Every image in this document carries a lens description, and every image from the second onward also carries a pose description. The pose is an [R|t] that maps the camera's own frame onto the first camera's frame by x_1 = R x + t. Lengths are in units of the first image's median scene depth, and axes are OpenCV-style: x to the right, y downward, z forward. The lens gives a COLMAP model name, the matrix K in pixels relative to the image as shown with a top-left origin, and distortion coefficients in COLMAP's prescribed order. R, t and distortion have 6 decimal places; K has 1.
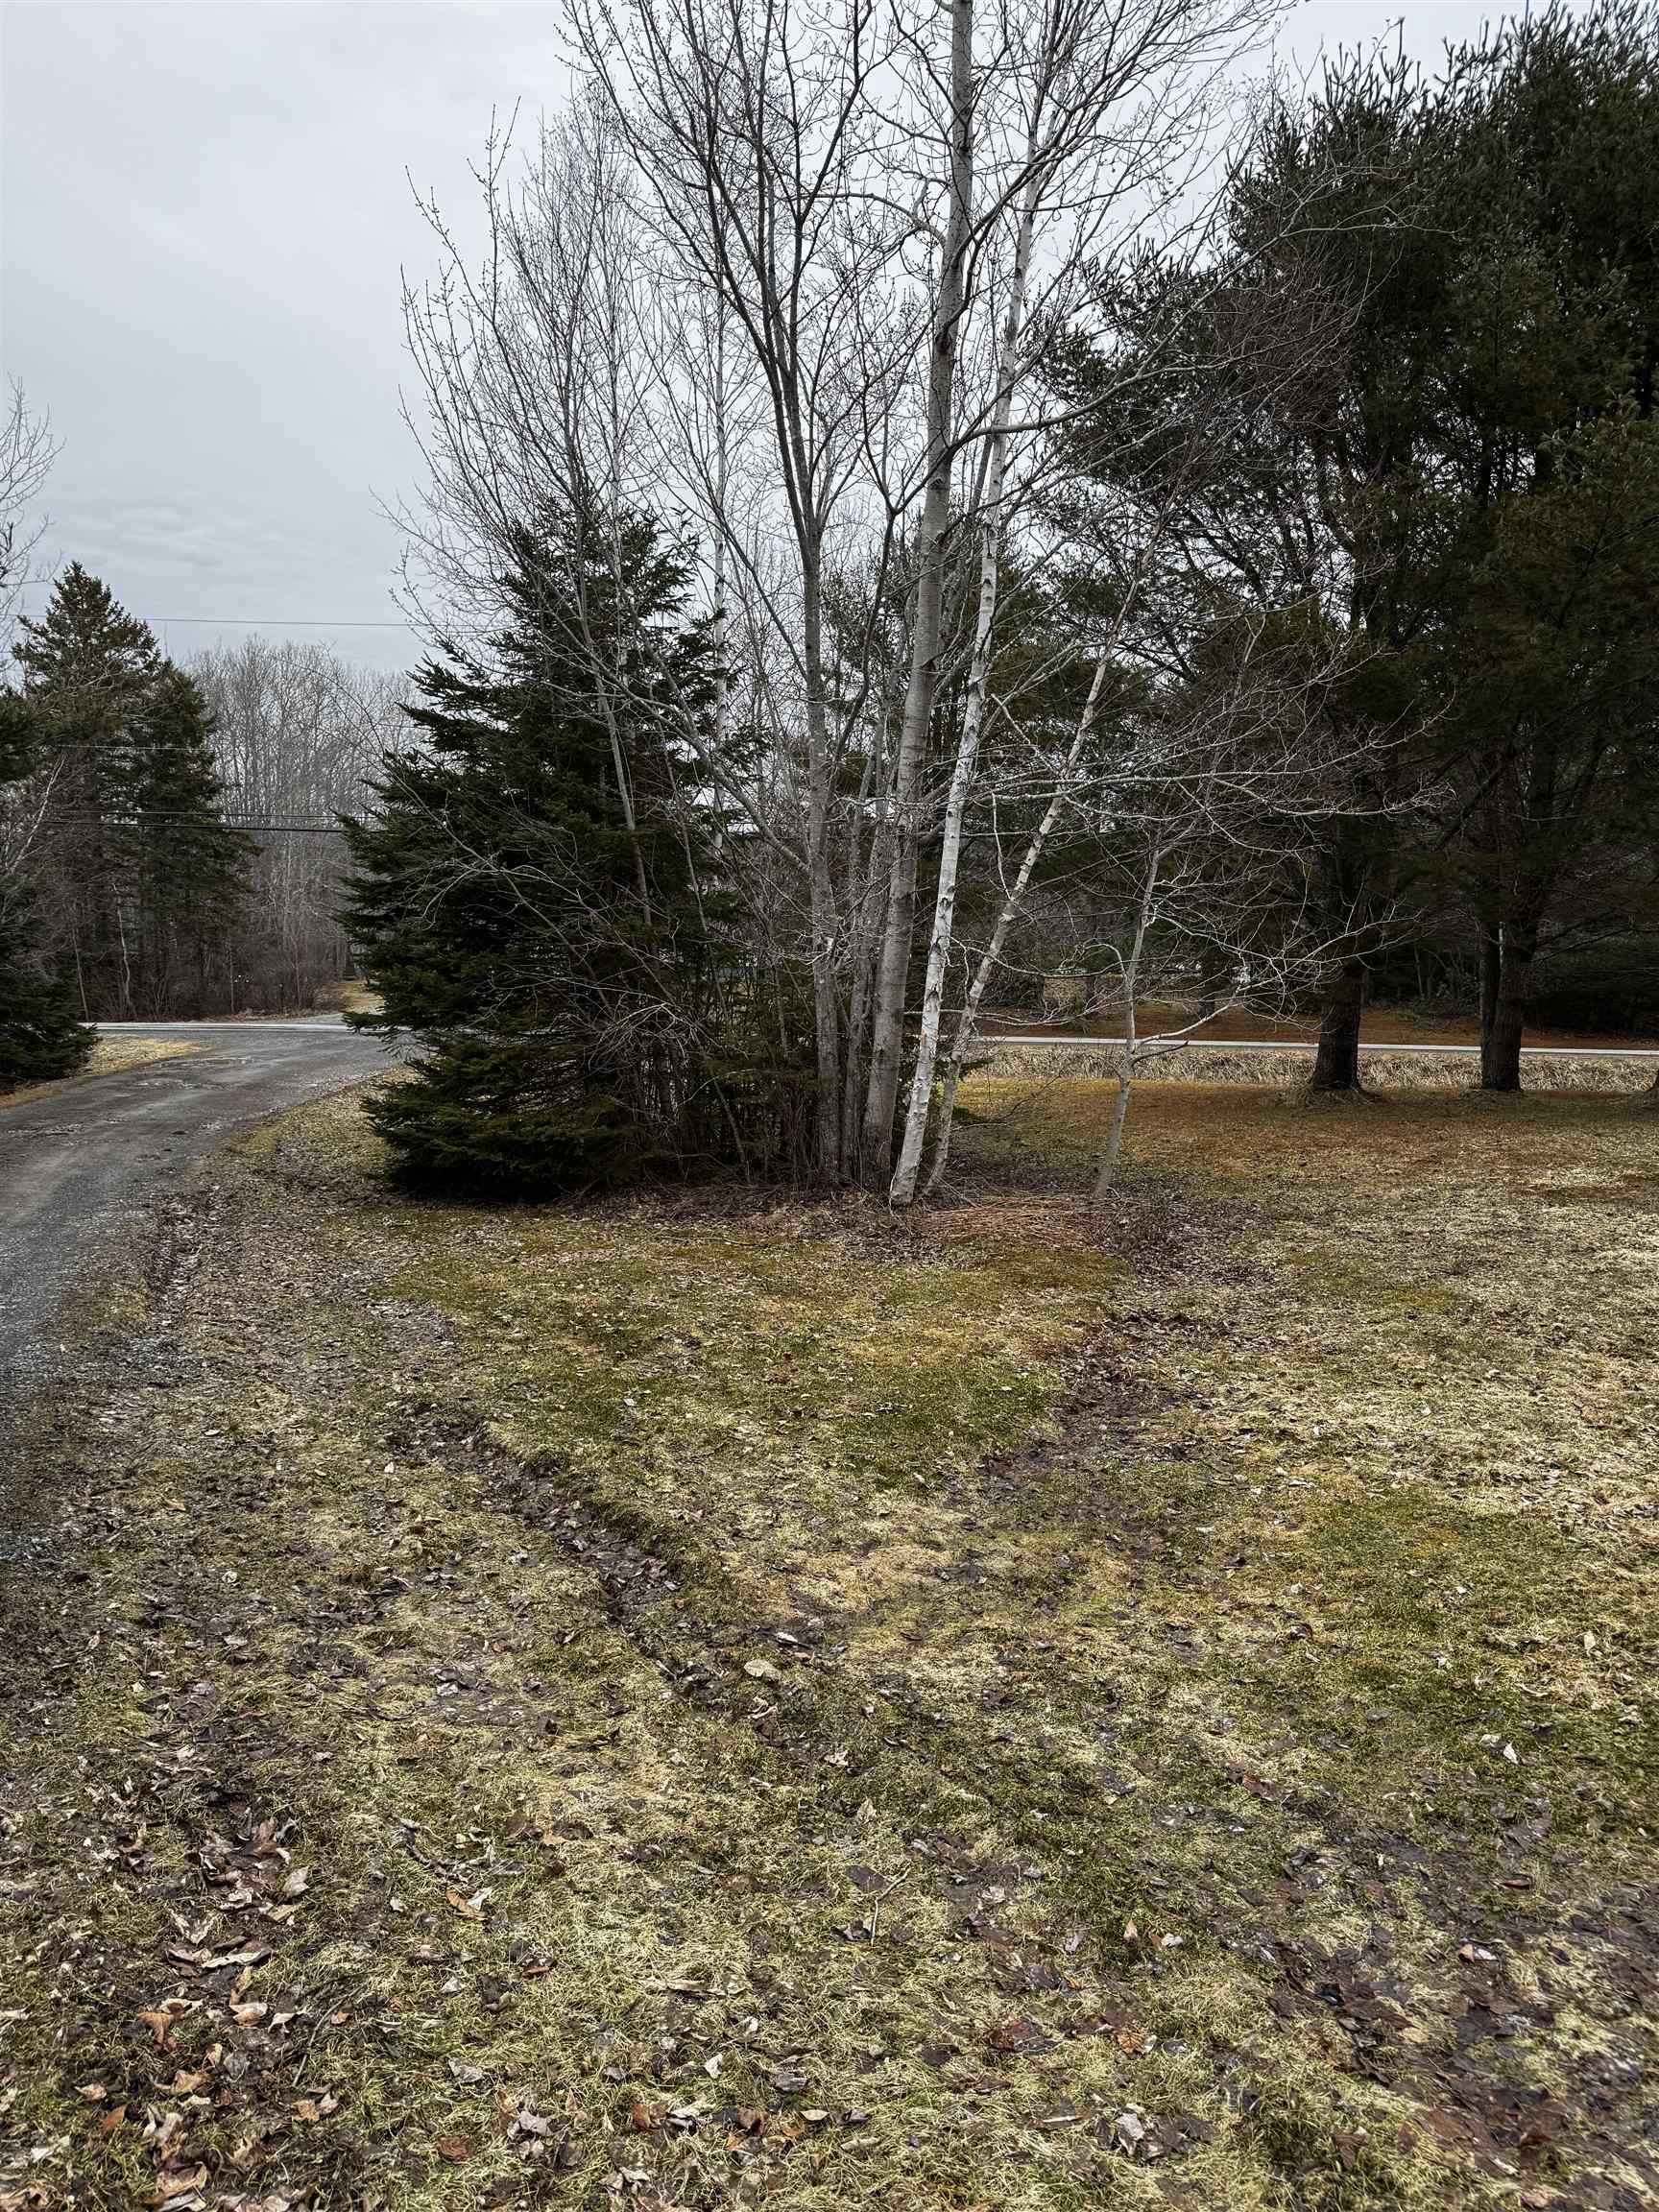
lens RADIAL K [[1545.6, 0, 829.5], [0, 1545.6, 1106.0], [0, 0, 1]] dist [0.124683, -0.164253]
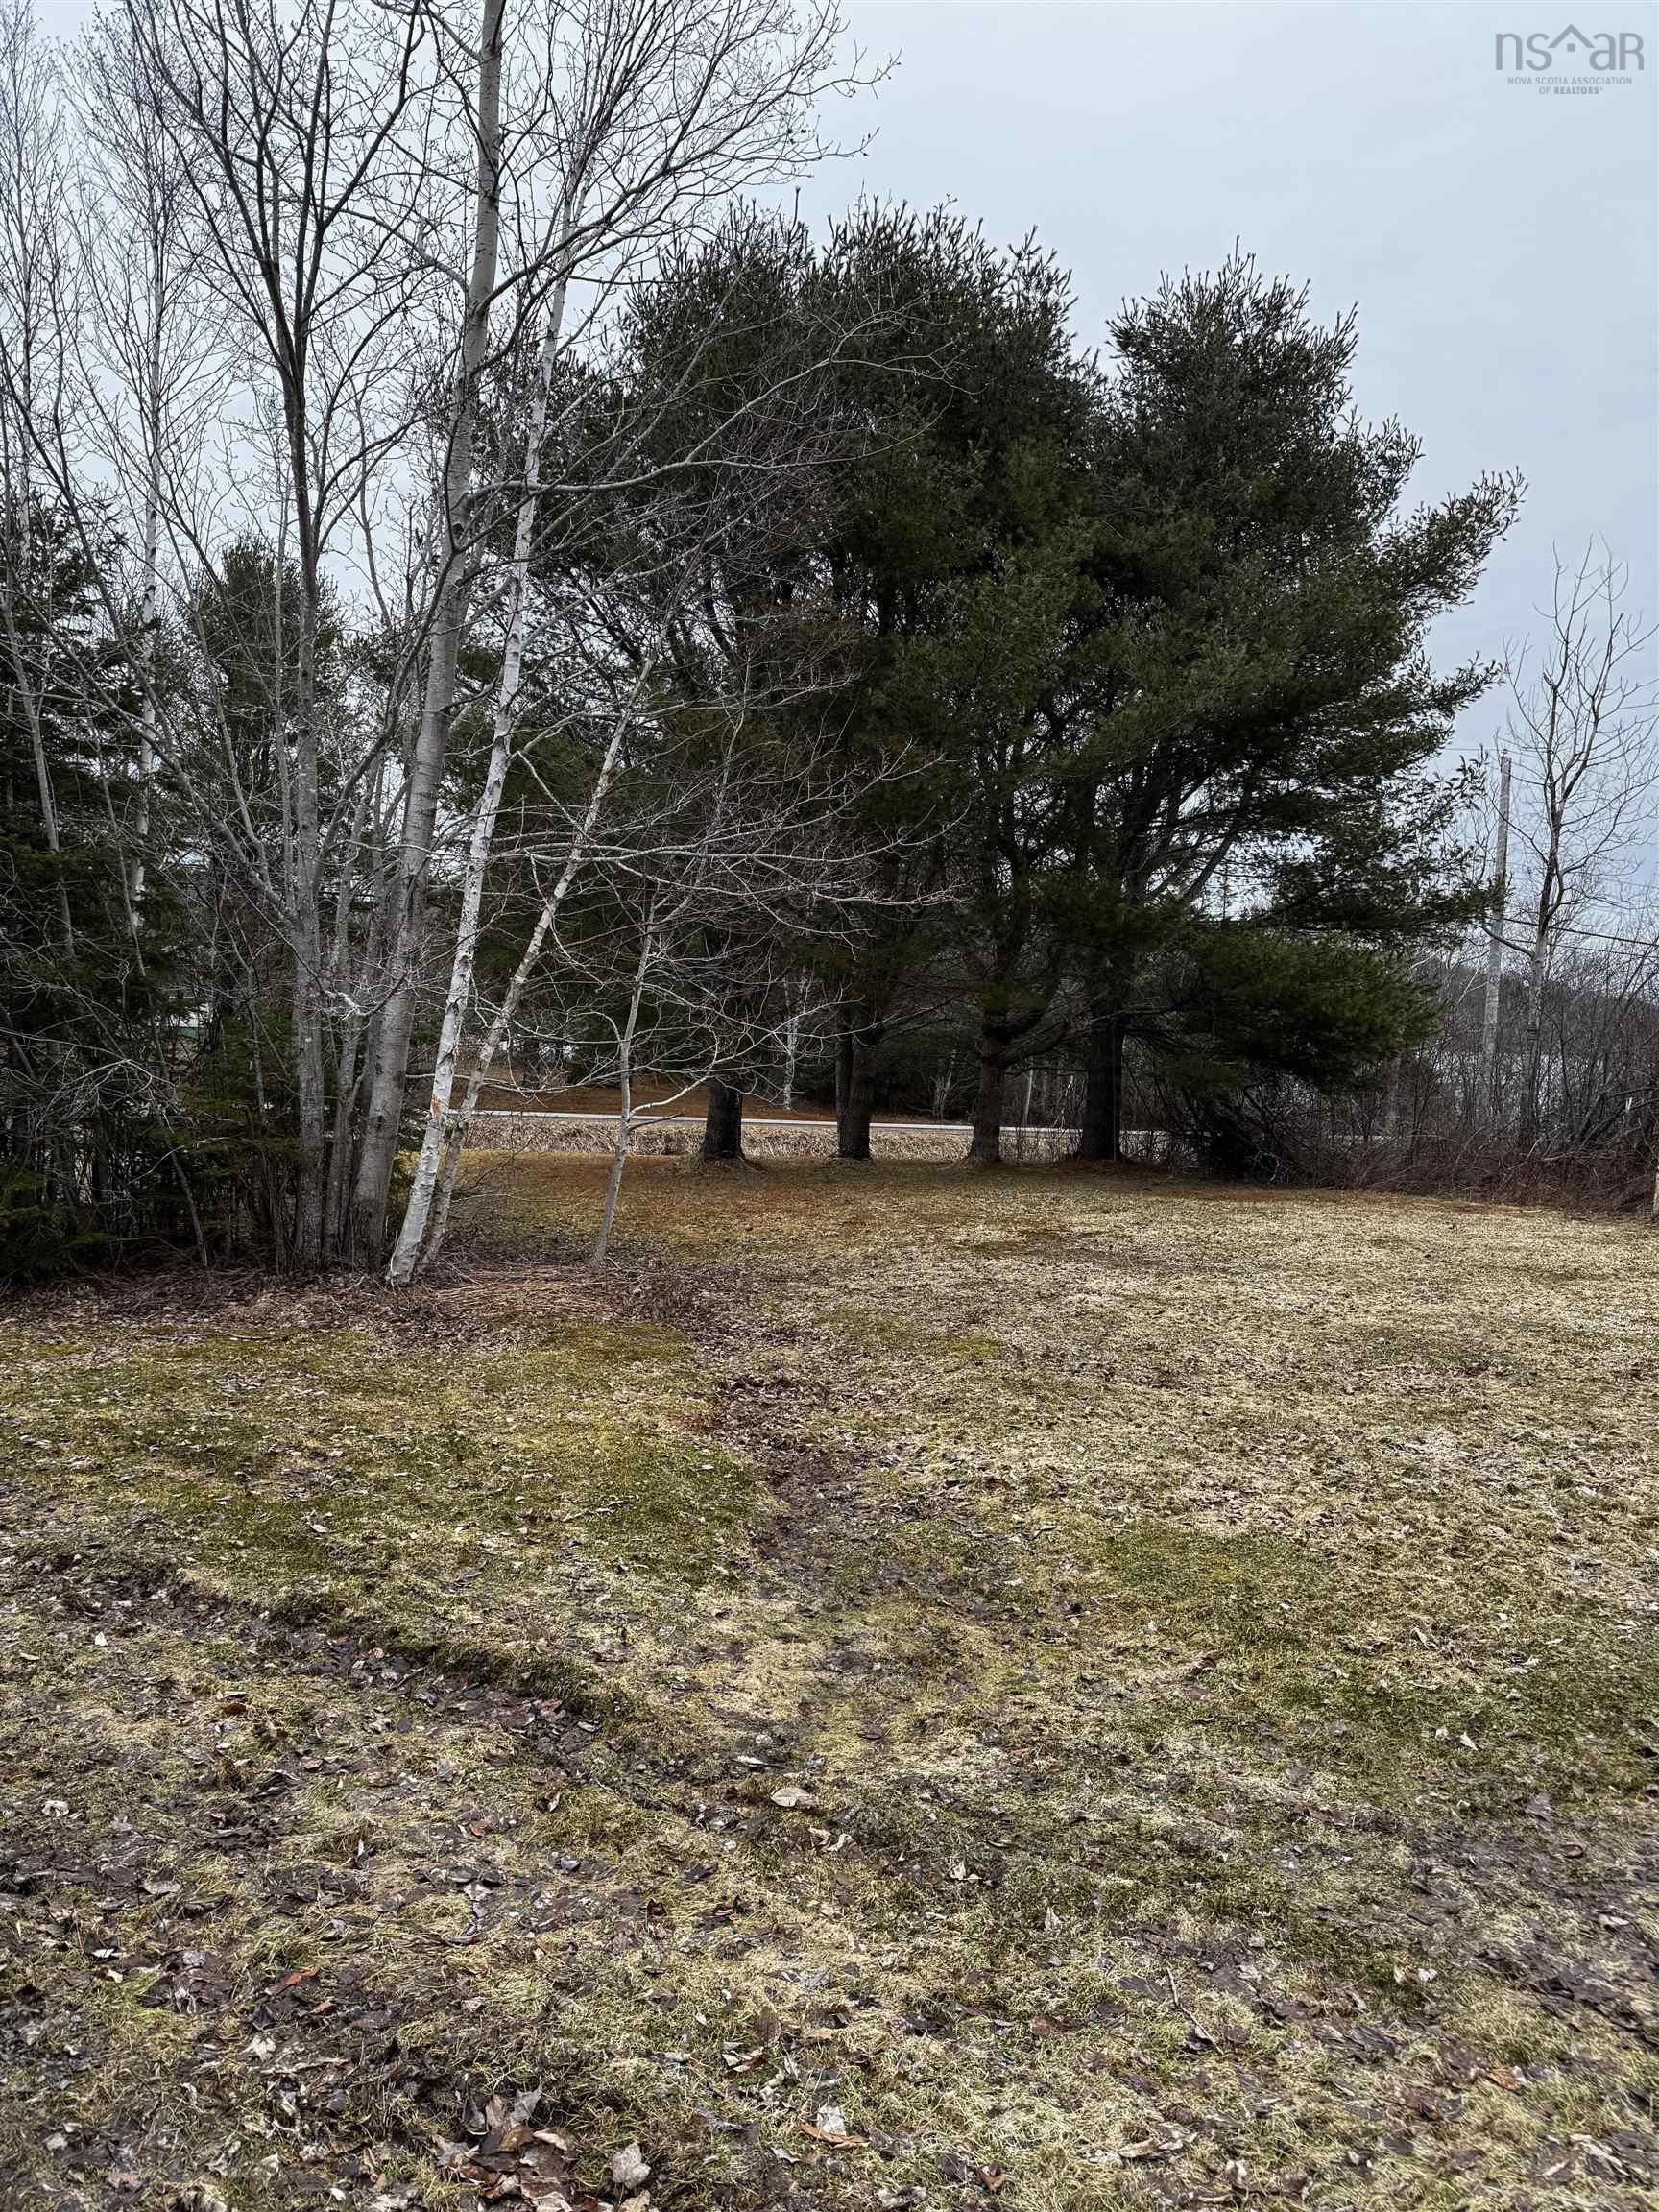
lens RADIAL K [[1548.8, 0, 829.5], [0, 1548.8, 1106.0], [0, 0, 1]] dist [0.028319, -0.005184]
pose [[0.889620, 0.012724, 0.456524, -0.154354], [0.007802, 0.999043, -0.043048, -0.000447], [-0.456635, 0.041858, 0.888669, 0.060358]]
